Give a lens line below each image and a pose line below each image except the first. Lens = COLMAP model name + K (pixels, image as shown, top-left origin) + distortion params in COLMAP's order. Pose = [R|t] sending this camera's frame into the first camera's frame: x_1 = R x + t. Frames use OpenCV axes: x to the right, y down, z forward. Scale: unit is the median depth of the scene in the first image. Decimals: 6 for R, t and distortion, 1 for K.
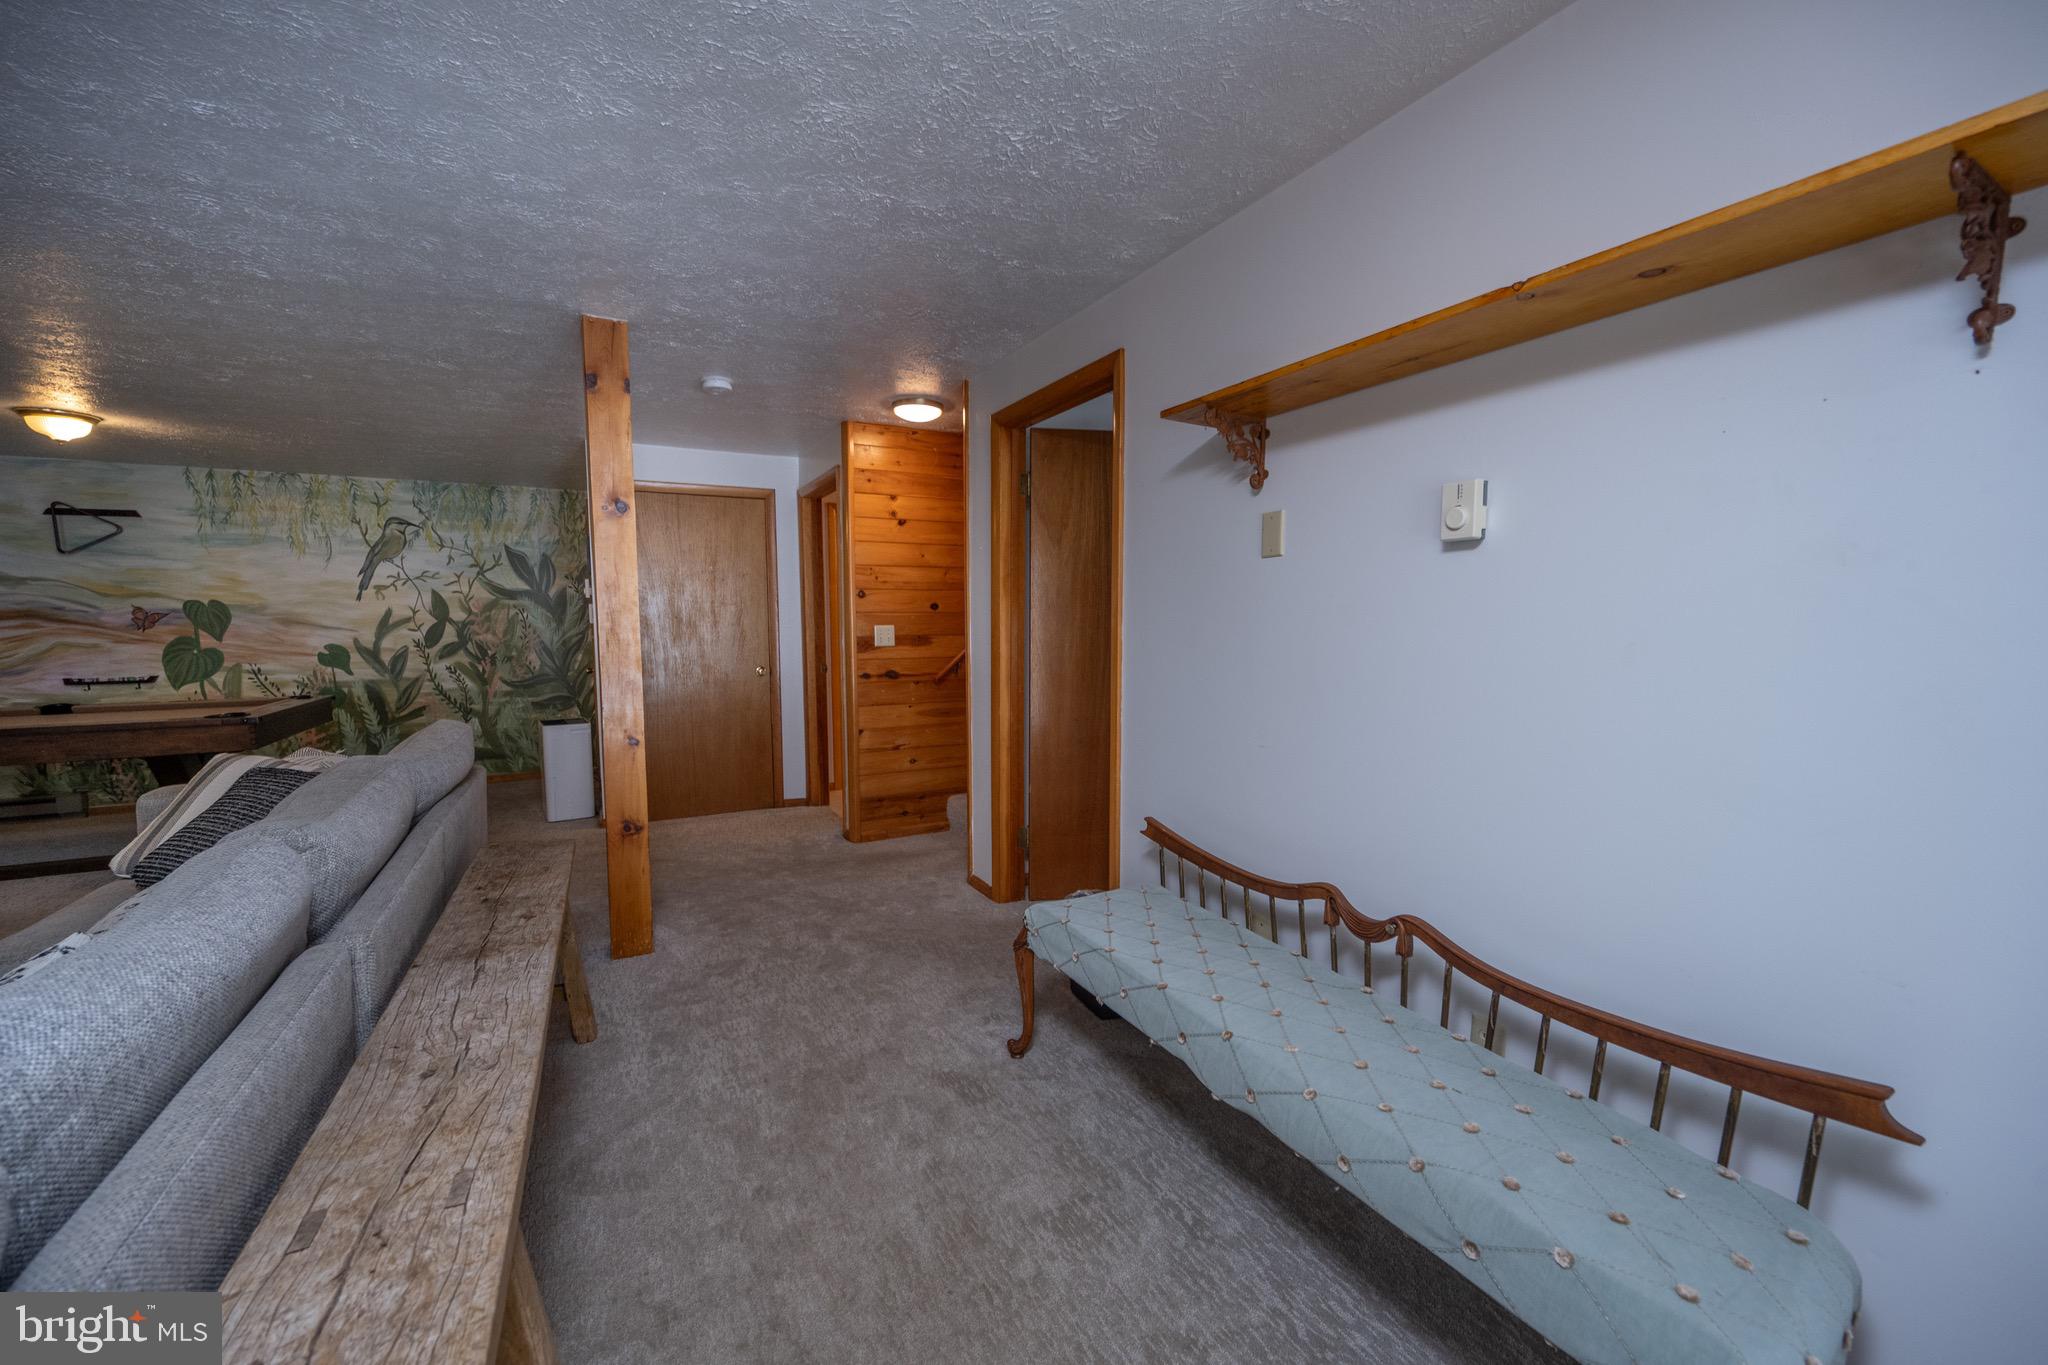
lens RADIAL K [[799.1, 0, 1026.4], [0, 799.1, 684.8], [0, 0, 1]] dist [-0.001073, -0.004217]
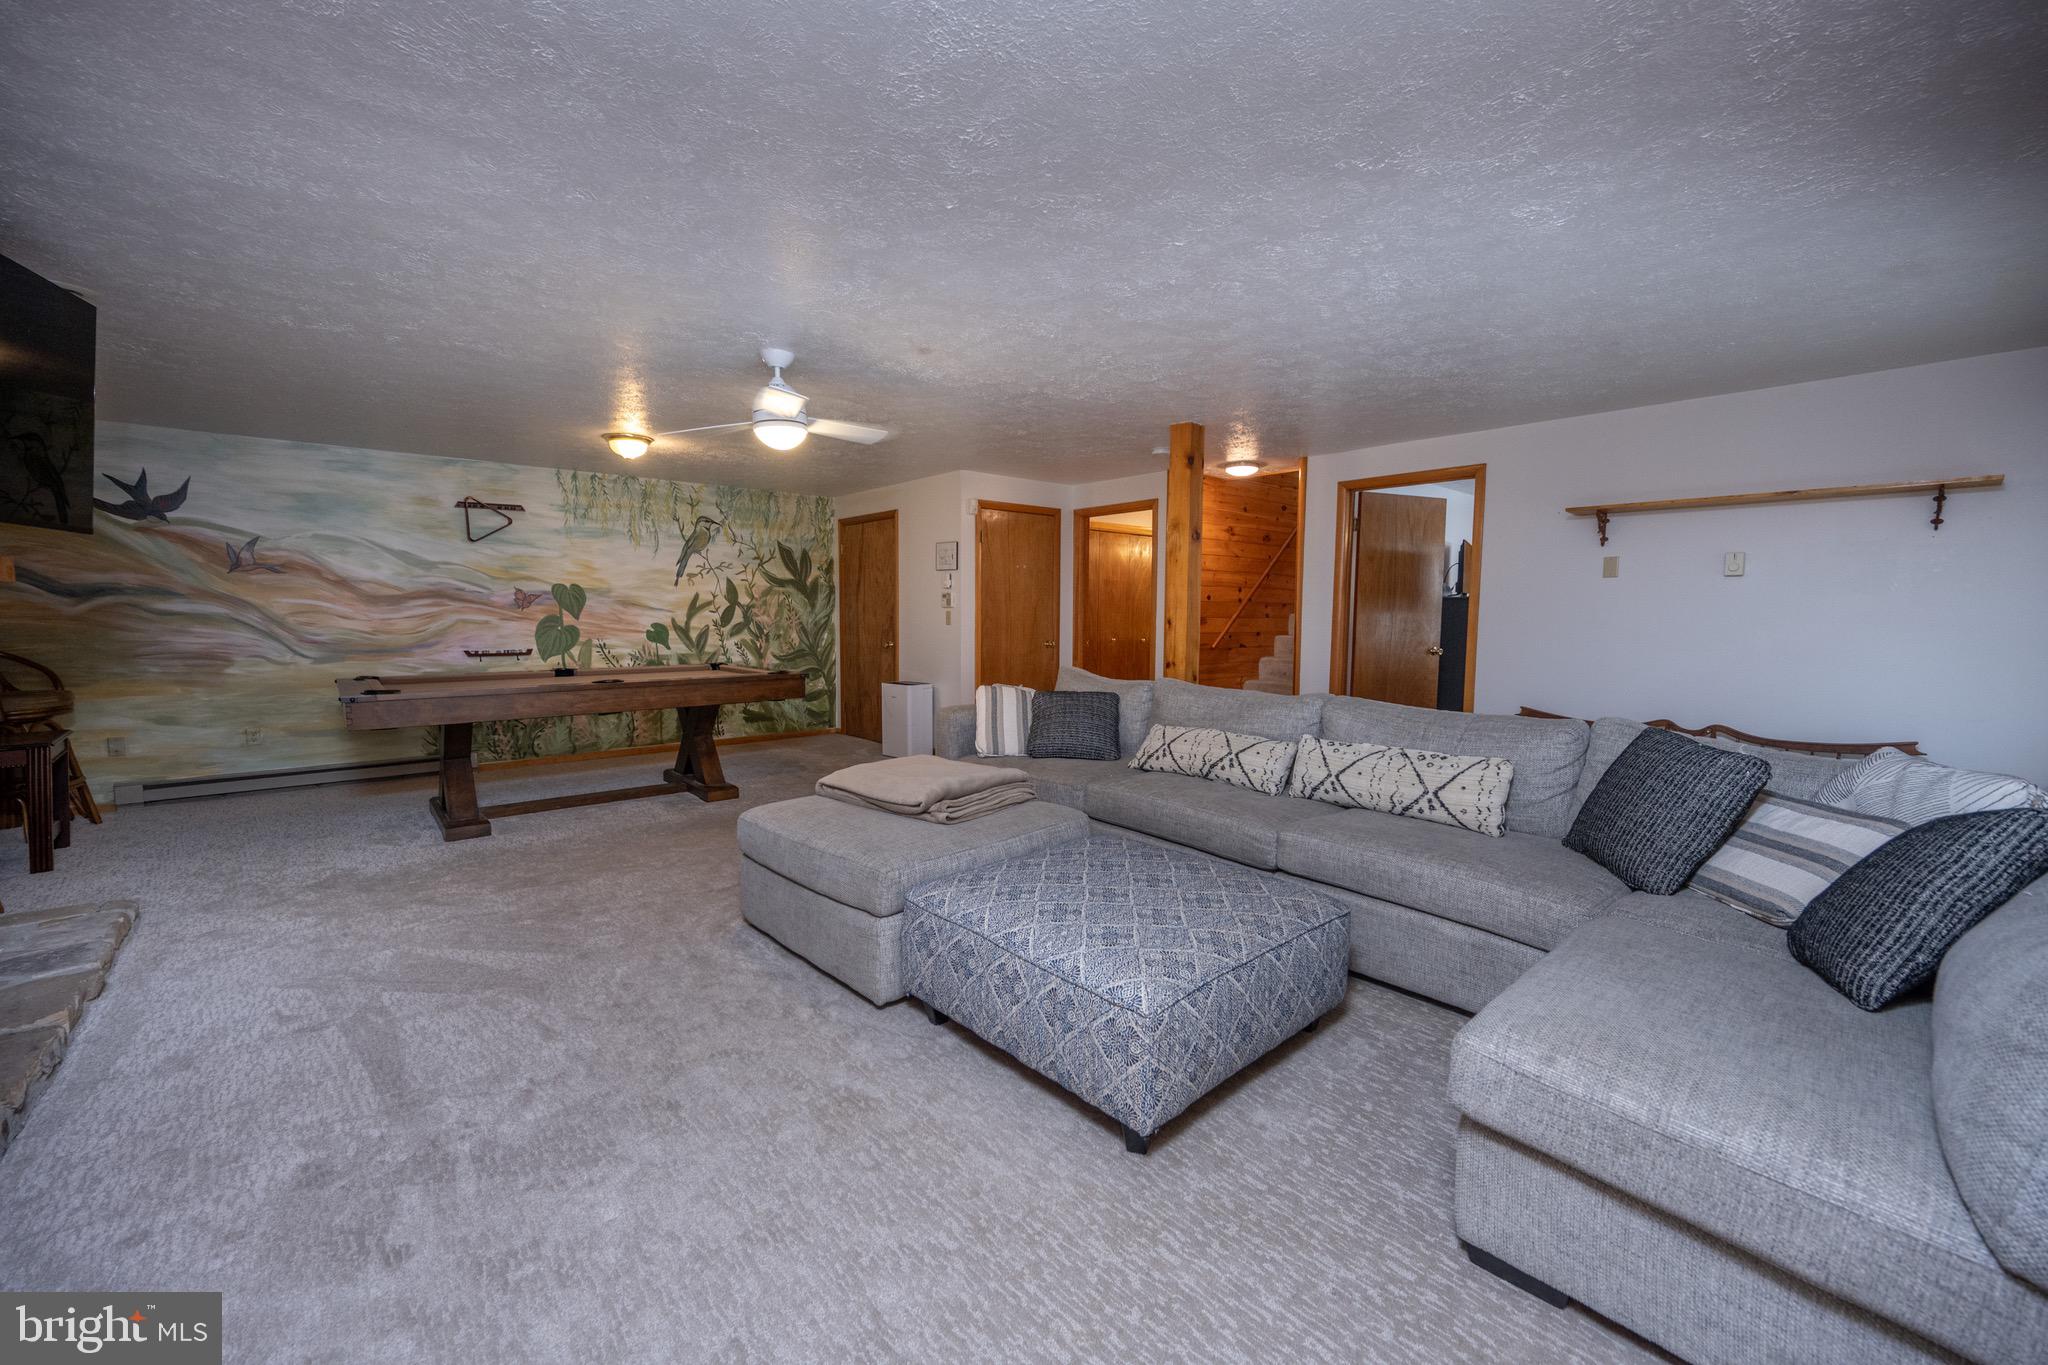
lens RADIAL K [[799.1, 0, 1026.4], [0, 799.1, 684.8], [0, 0, 1]] dist [-0.001073, -0.004217]
pose [[0.977084, -0.010954, 0.212571, -0.607594], [0.008834, 0.999901, 0.010918, 0.033004], [-0.212670, -0.008790, 0.977085, -0.276646]]
